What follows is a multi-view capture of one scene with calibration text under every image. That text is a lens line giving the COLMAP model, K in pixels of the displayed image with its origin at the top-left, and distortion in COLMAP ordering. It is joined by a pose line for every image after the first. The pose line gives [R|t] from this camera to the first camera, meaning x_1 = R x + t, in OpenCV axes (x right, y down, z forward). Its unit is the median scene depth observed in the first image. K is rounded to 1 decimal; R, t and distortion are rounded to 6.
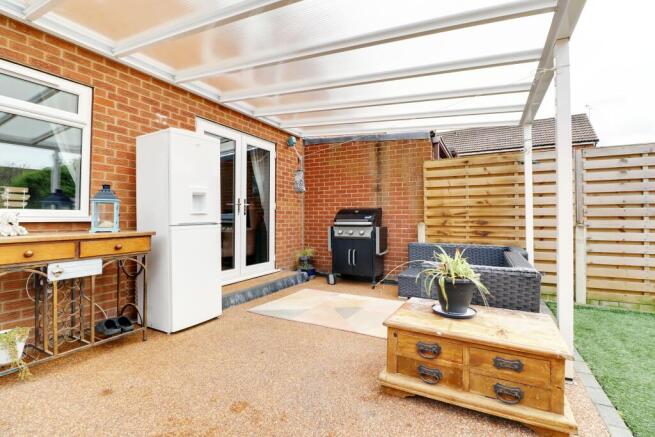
lens RADIAL K [[303.7, 0, 328.5], [0, 303.7, 211.1], [0, 0, 1]] dist [0.005309, -0.015955]
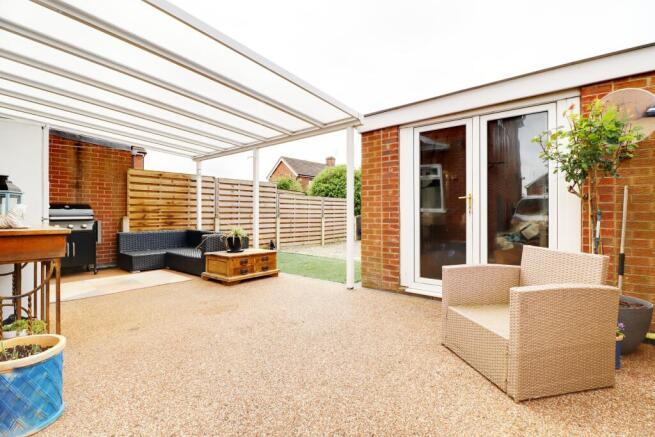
lens RADIAL K [[303.7, 0, 328.5], [0, 303.7, 211.1], [0, 0, 1]] dist [0.005309, -0.015955]
pose [[0.195856, 0.008638, 0.980595, -0.809799], [-0.016595, 0.999847, -0.005493, 0.007723], [-0.980492, -0.015197, 0.195969, -0.084036]]
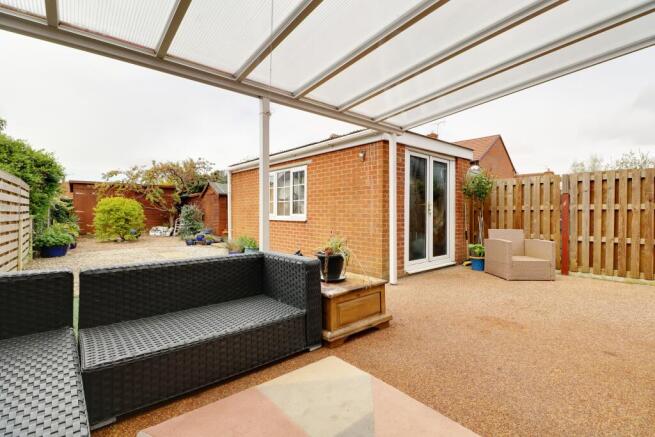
lens RADIAL K [[303.7, 0, 328.5], [0, 303.7, 211.1], [0, 0, 1]] dist [0.005309, -0.015955]
pose [[-0.933298, -0.001580, 0.359099, -0.038228], [-0.010368, 0.999692, -0.022548, 0.021793], [-0.358953, -0.024768, -0.933027, 1.045570]]
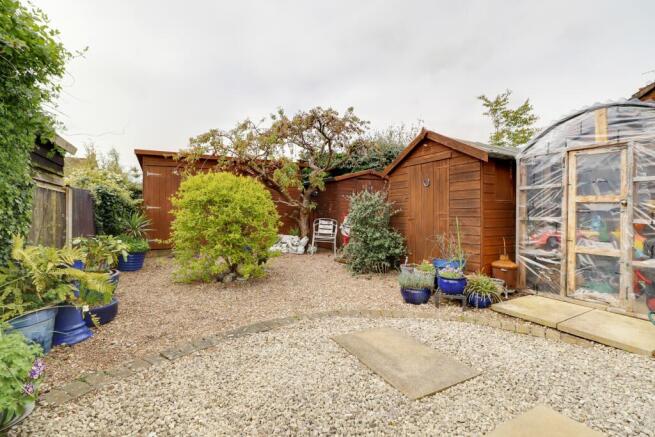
lens RADIAL K [[303.7, 0, 328.5], [0, 303.7, 211.1], [0, 0, 1]] dist [0.005309, -0.015955]
pose [[-0.832046, -0.001503, 0.554705, 1.485237], [-0.011388, 0.999832, -0.014374, 0.015299], [-0.554590, -0.018277, -0.831923, 0.077581]]
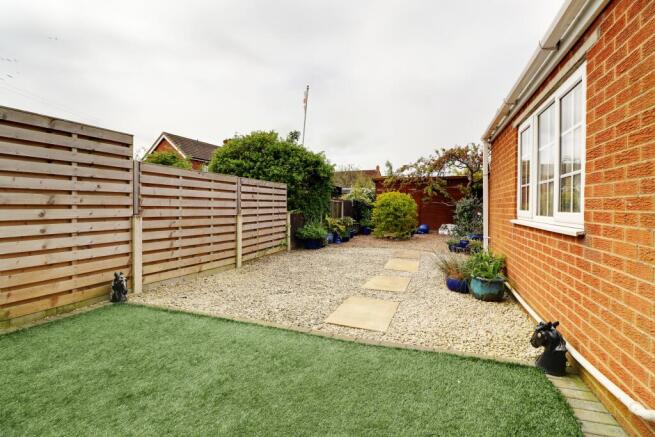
lens RADIAL K [[303.7, 0, 328.5], [0, 303.7, 211.1], [0, 0, 1]] dist [0.005309, -0.015955]
pose [[-0.138664, -0.014516, 0.990233, 0.171781], [-0.022088, 0.999689, 0.011562, 0.005359], [-0.990093, -0.020269, -0.138942, 0.221861]]
